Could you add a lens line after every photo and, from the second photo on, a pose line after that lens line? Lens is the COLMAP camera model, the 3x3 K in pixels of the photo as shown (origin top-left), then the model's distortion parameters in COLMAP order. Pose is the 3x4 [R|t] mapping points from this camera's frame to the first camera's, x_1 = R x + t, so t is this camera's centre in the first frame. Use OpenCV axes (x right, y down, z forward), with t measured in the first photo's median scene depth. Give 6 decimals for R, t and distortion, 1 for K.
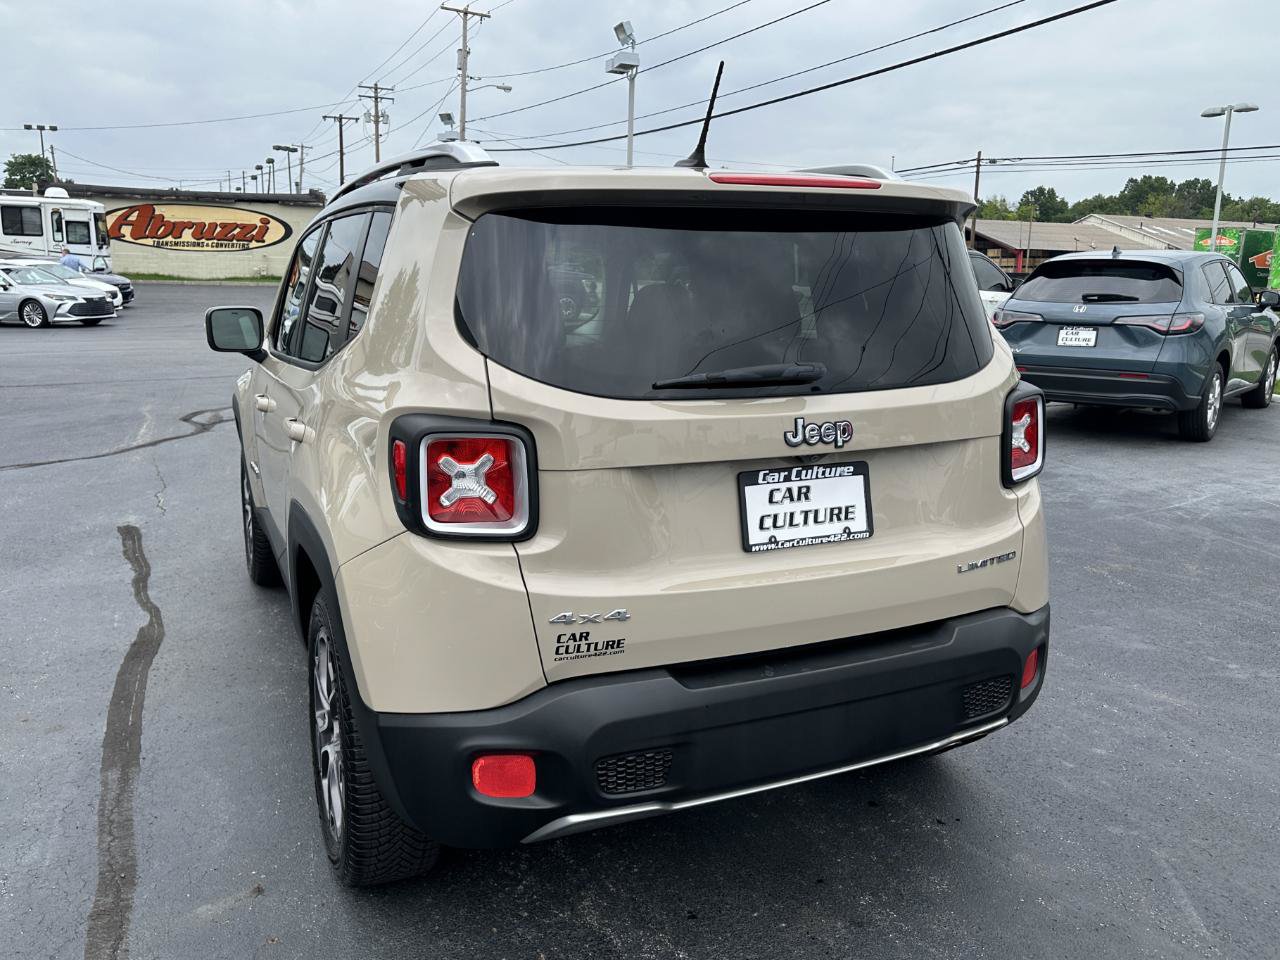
lens RADIAL K [[1050.4, 0, 655.7], [0, 1050.4, 468.6], [0, 0, 1]] dist [0.037830, -0.041795]
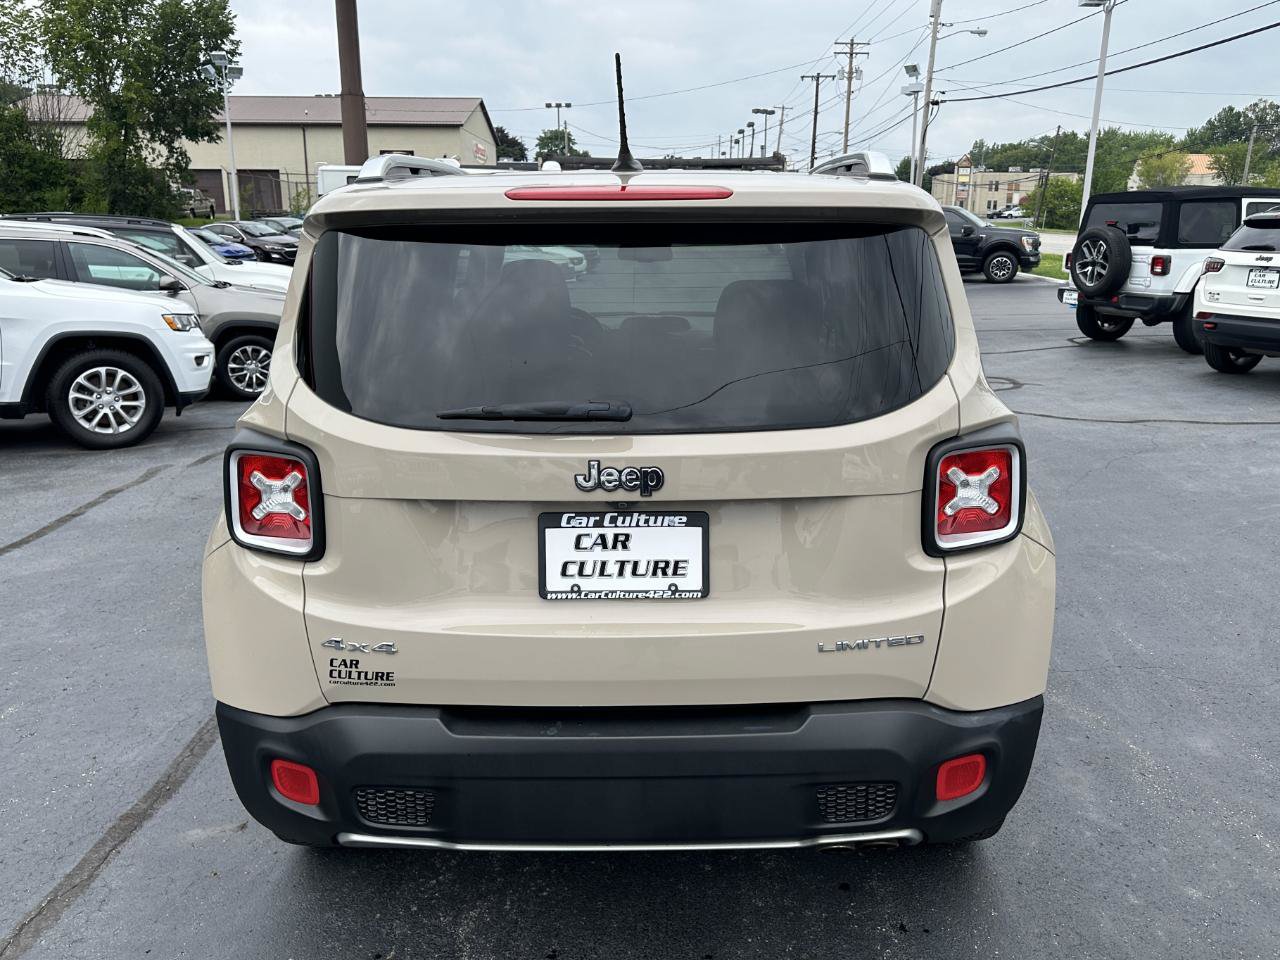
lens RADIAL K [[1050.4, 0, 659.0], [0, 1050.4, 490.7], [0, 0, 1]] dist [0.037830, -0.041795]
pose [[0.905410, 0.092833, -0.414264, 0.528972], [-0.068312, 0.994941, 0.073657, -0.086489], [0.419006, -0.038390, 0.907171, 0.196370]]
